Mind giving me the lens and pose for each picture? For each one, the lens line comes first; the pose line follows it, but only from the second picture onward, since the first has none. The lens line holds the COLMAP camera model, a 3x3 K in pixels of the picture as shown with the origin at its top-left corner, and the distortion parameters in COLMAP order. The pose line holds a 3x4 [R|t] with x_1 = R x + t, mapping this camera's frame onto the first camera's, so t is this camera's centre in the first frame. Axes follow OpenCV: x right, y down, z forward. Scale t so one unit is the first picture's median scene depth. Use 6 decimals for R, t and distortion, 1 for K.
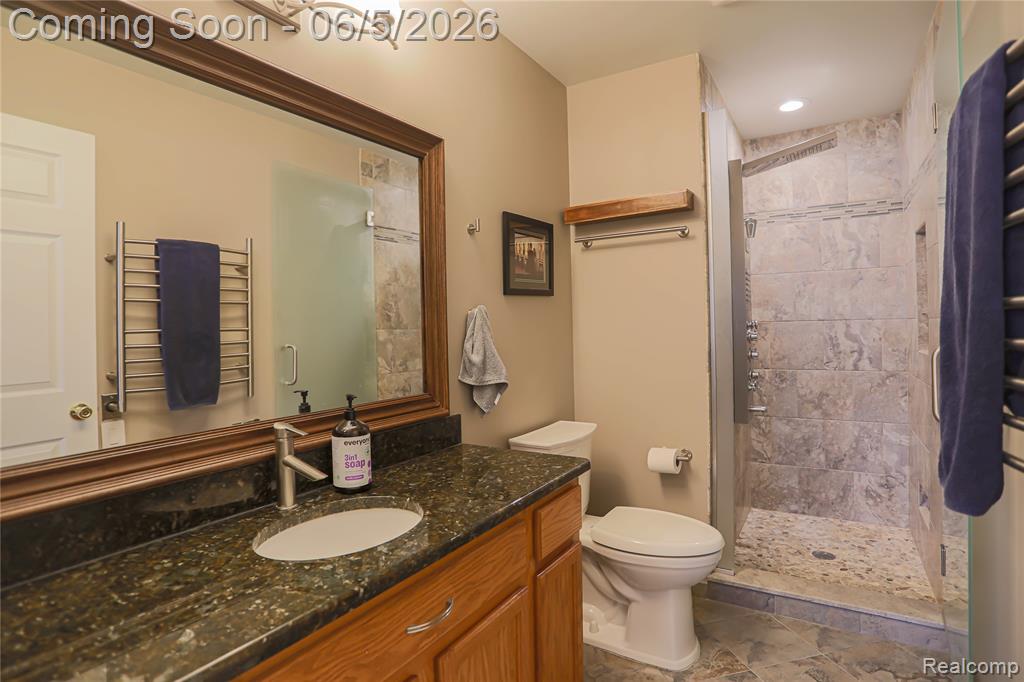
lens RADIAL K [[537.9, 0, 530.1], [0, 537.9, 327.7], [0, 0, 1]] dist [-0.068928, 0.033055]
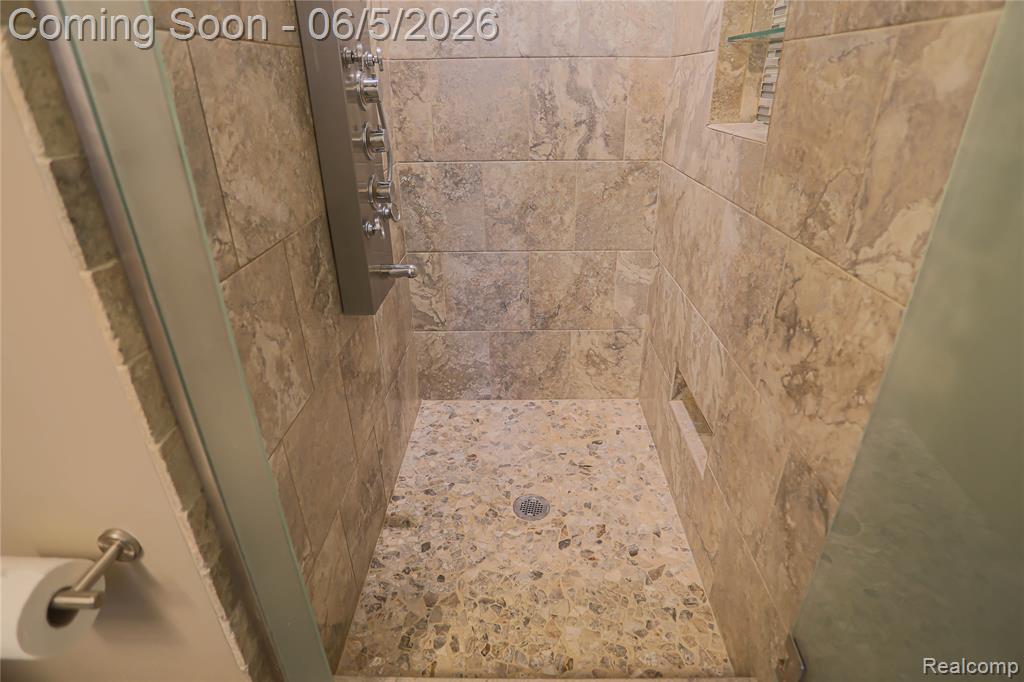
lens RADIAL K [[537.9, 0, 517.6], [0, 537.9, 330.9], [0, 0, 1]] dist [-0.068928, 0.033055]
pose [[0.870954, -0.201314, 0.448232, 0.286040], [-0.007837, 0.906412, 0.422322, 0.009513], [-0.491302, -0.371336, 0.787866, 0.546305]]
